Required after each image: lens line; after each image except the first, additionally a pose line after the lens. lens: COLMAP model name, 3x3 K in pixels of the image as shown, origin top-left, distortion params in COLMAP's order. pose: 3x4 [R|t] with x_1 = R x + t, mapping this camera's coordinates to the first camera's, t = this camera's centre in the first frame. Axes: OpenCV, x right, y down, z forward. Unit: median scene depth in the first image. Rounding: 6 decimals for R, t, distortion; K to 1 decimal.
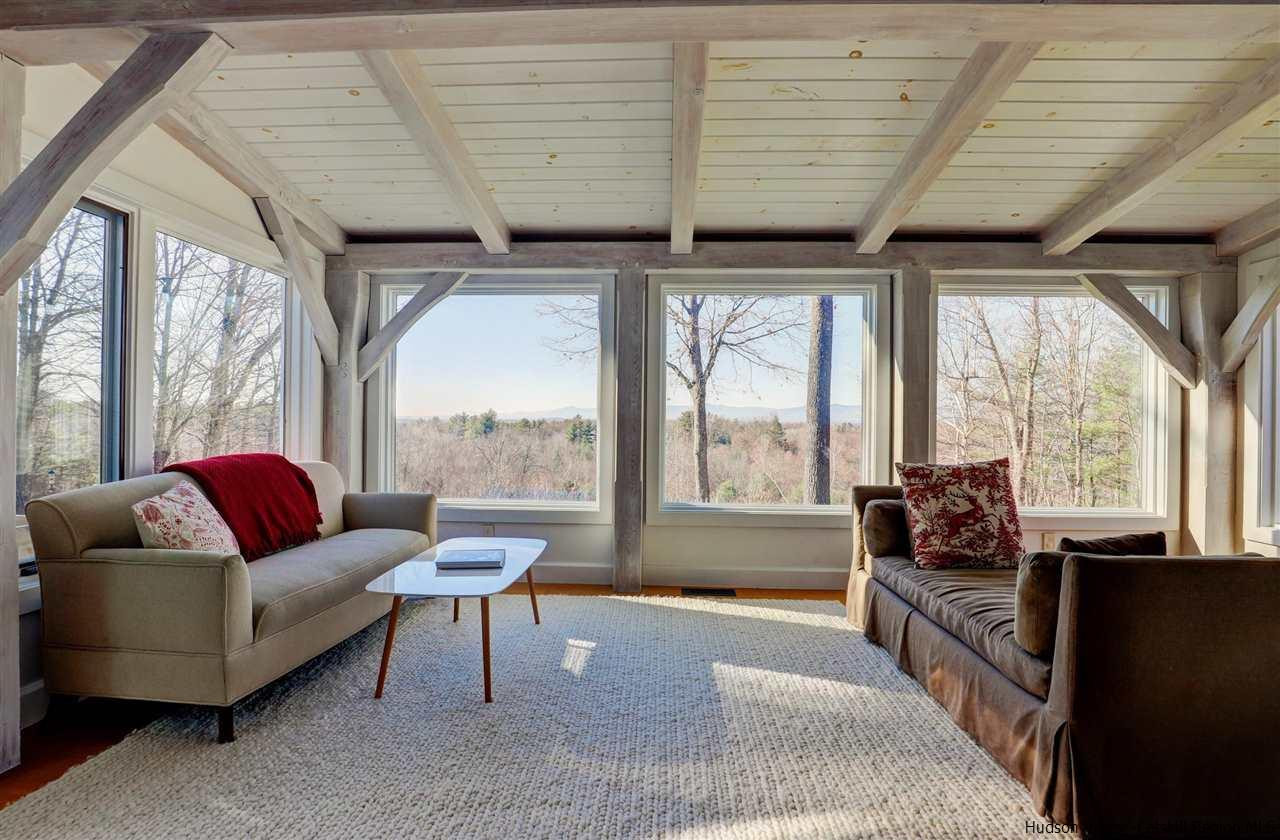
lens RADIAL K [[585.2, 0, 646.8], [0, 585.2, 418.2], [0, 0, 1]] dist [-0.033506, 0.002934]
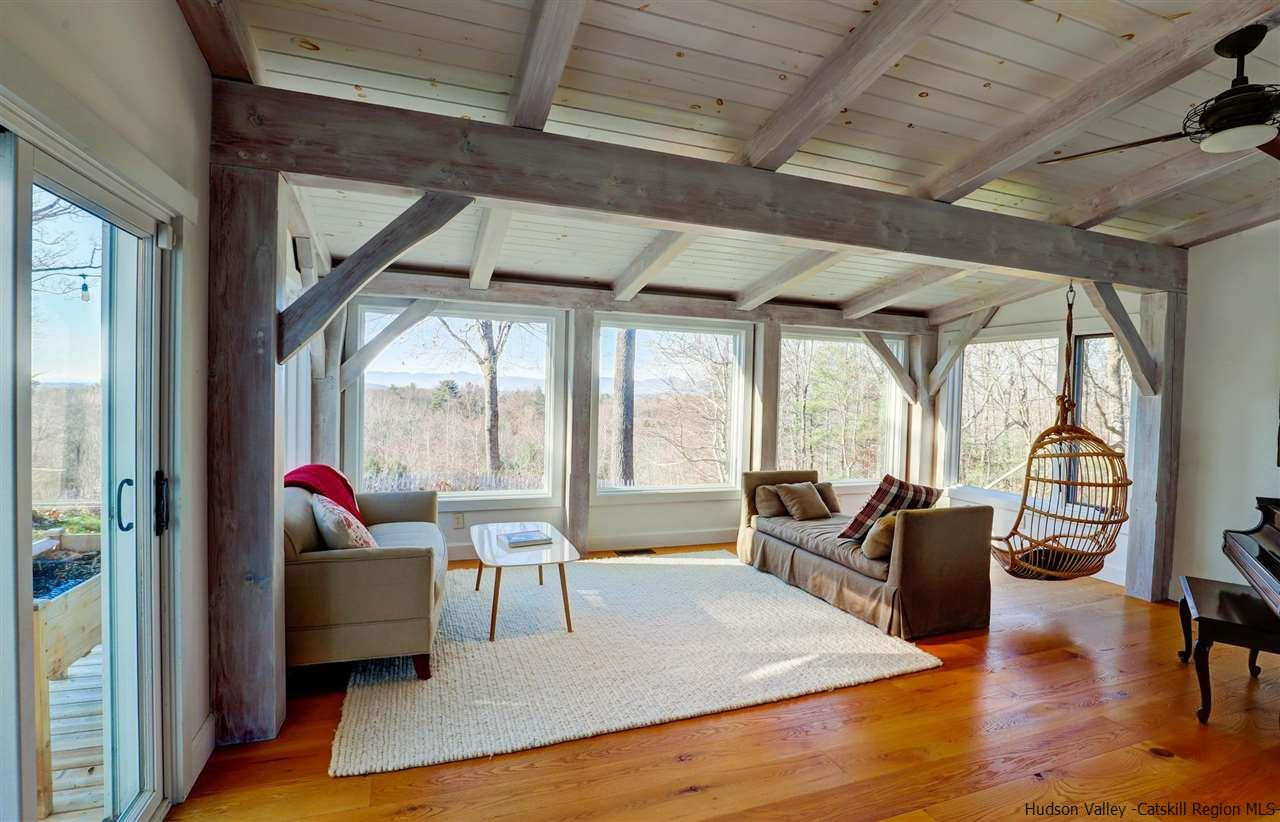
lens RADIAL K [[586.1, 0, 643.2], [0, 586.1, 410.1], [0, 0, 1]] dist [-0.031214, 0.001813]
pose [[0.925797, 0.002994, 0.378009, -0.405976], [-0.016039, 0.999379, 0.031366, -0.078233], [-0.377681, -0.035102, 0.925270, -0.263926]]
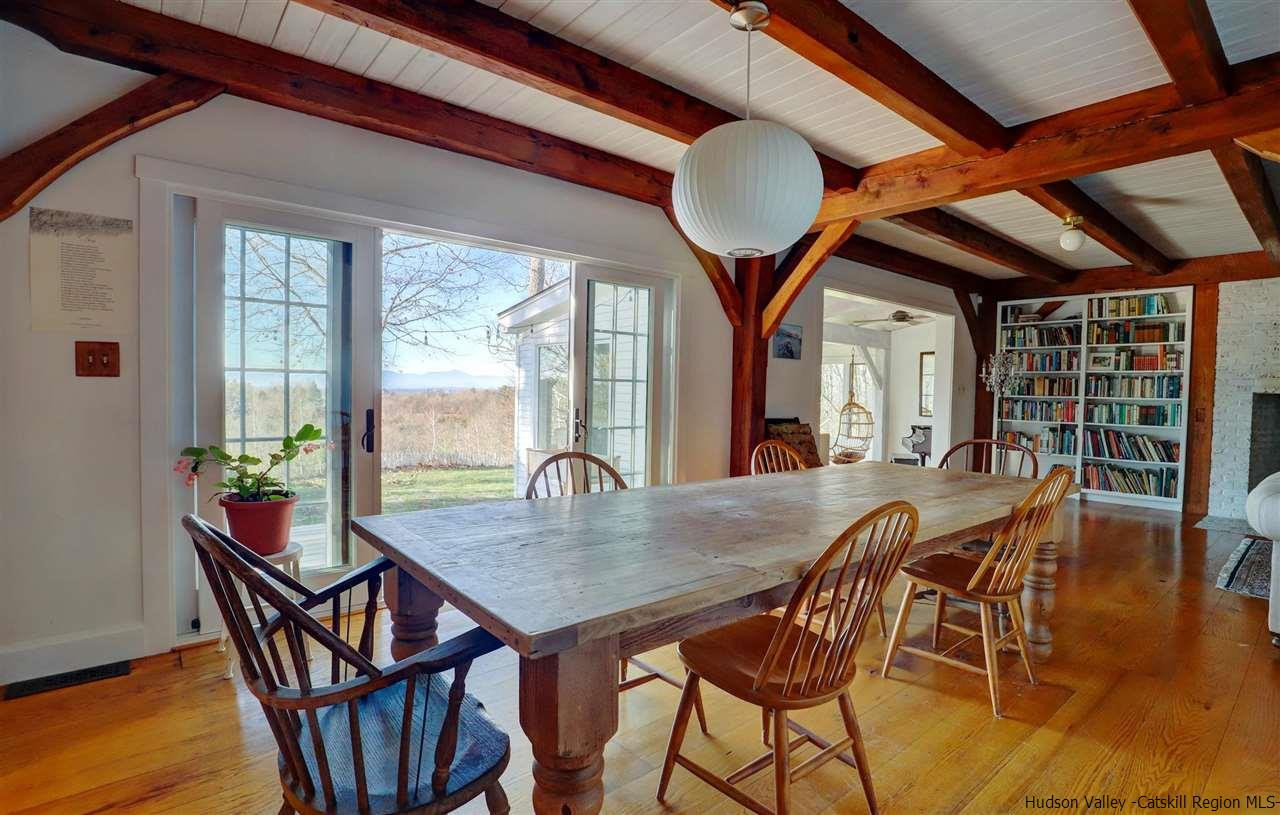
lens RADIAL K [[609.2, 0, 650.9], [0, 609.2, 409.0], [0, 0, 1]] dist [-0.002144, 0.000028]
pose [[0.731997, -0.016858, 0.681099, -1.920422], [-0.009224, 0.999357, 0.034649, -0.088299], [-0.681245, -0.031645, 0.731371, -1.025803]]
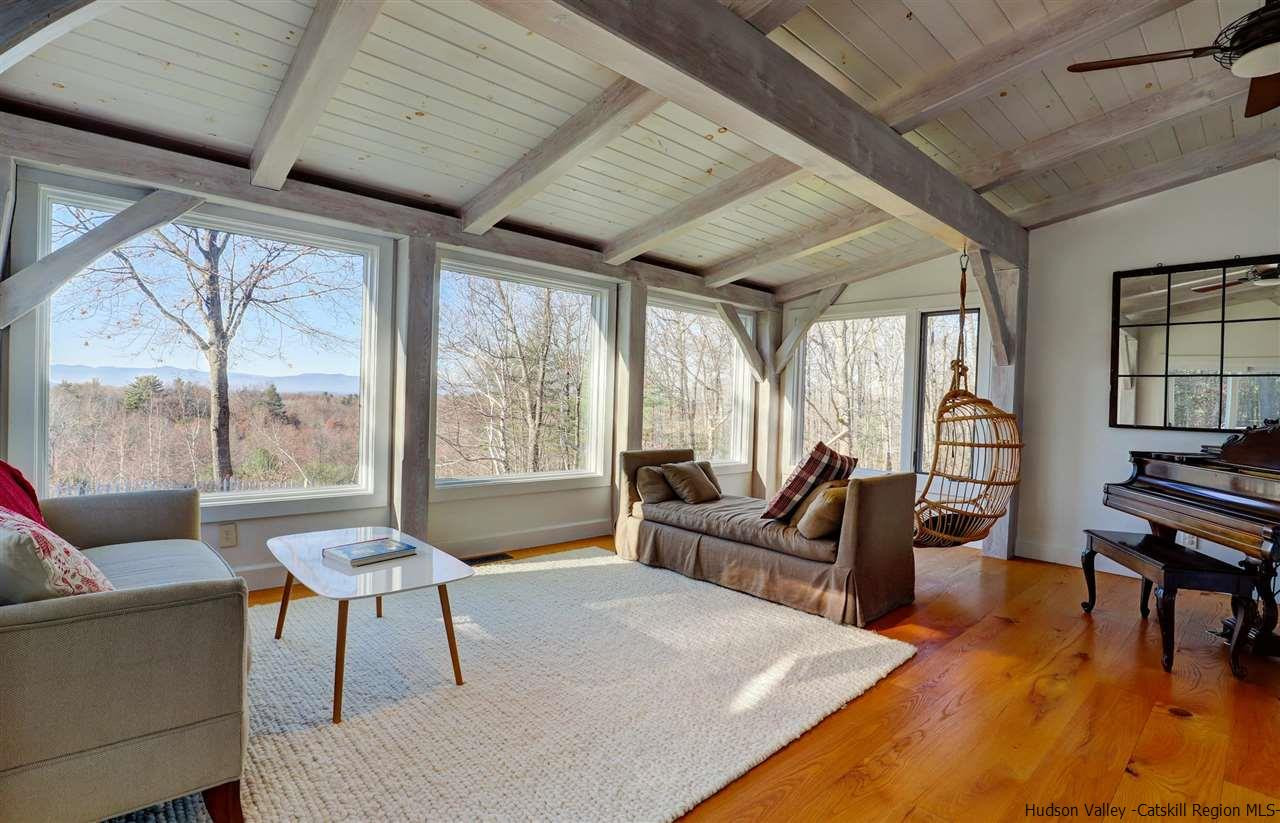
lens RADIAL K [[586.1, 0, 633.8], [0, 586.1, 412.2], [0, 0, 1]] dist [-0.031214, 0.001813]
pose [[0.720209, -0.001117, 0.693756, -0.454199], [-0.024552, 0.999331, 0.027097, -0.004791], [-0.693322, -0.036549, 0.719700, 0.060917]]
